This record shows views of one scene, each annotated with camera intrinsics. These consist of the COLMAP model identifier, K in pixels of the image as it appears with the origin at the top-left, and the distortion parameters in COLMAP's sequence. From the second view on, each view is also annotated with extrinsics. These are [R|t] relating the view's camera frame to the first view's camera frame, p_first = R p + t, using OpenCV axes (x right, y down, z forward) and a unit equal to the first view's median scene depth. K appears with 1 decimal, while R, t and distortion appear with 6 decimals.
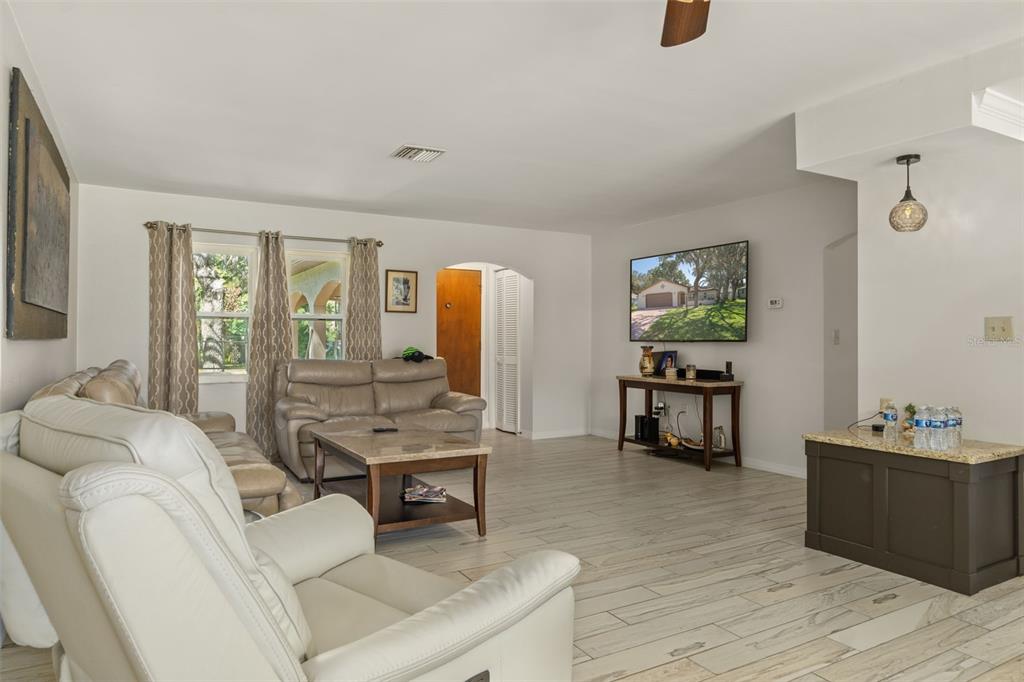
lens RADIAL K [[653.5, 0, 509.6], [0, 653.5, 337.0], [0, 0, 1]] dist [-0.004778, 0.000866]
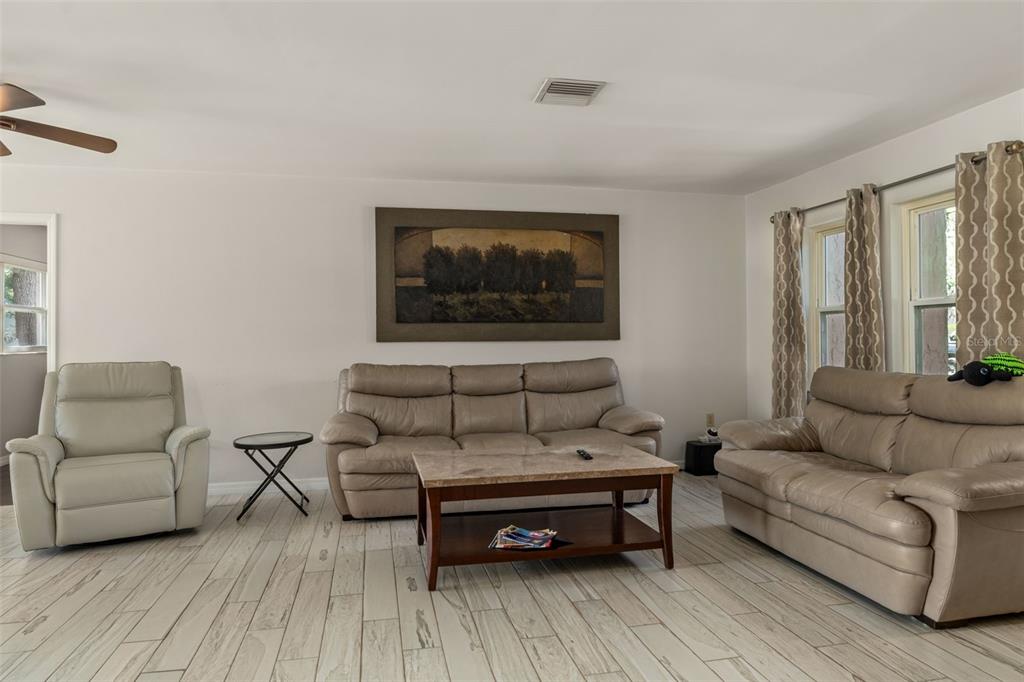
lens RADIAL K [[653.5, 0, 509.6], [0, 653.5, 337.0], [0, 0, 1]] dist [-0.004778, 0.000866]
pose [[-0.314804, -0.006584, -0.949134, 0.409560], [0.011721, 0.999873, -0.010824, 0.005203], [0.949084, -0.014532, -0.314687, 0.810231]]
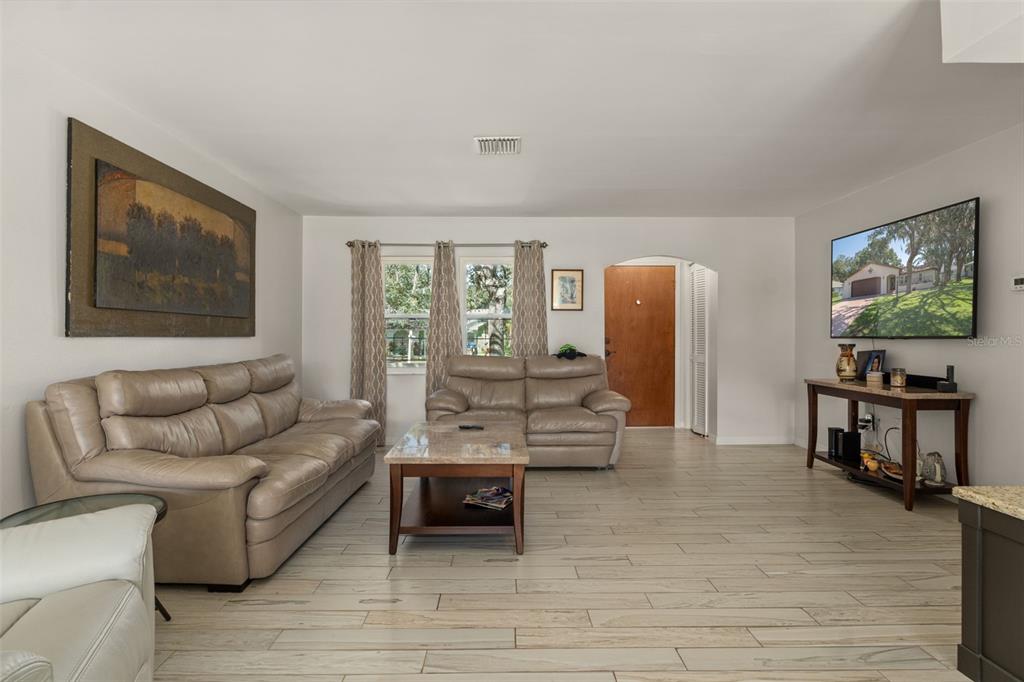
lens RADIAL K [[567.2, 0, 512.6], [0, 567.2, 336.4], [0, 0, 1]] dist [-0.000602, 0.000517]
pose [[0.875150, -0.003371, -0.483841, 0.198812], [0.004907, 0.999986, 0.001909, 0.001337], [0.483828, -0.004045, 0.875154, 0.188233]]
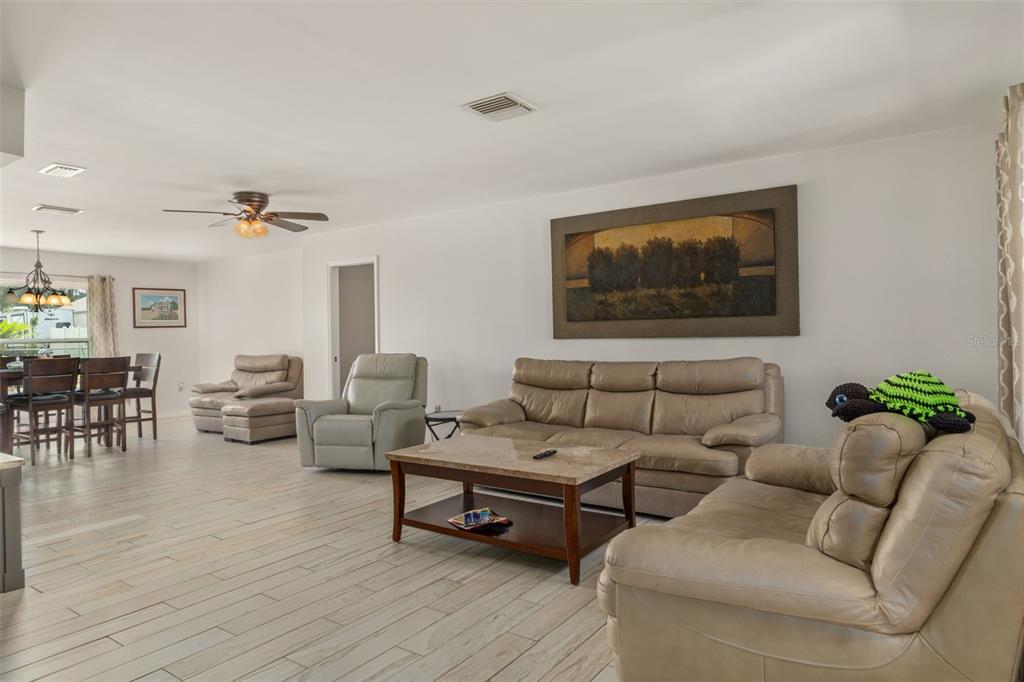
lens RADIAL K [[631.2, 0, 507.9], [0, 631.2, 338.9], [0, 0, 1]] dist [0.000652, 0.001866]
pose [[-0.911283, 0.015734, -0.411479, 0.117573], [0.016711, 0.999860, 0.001223, -0.001296], [0.411441, -0.005762, -0.911418, 1.176250]]
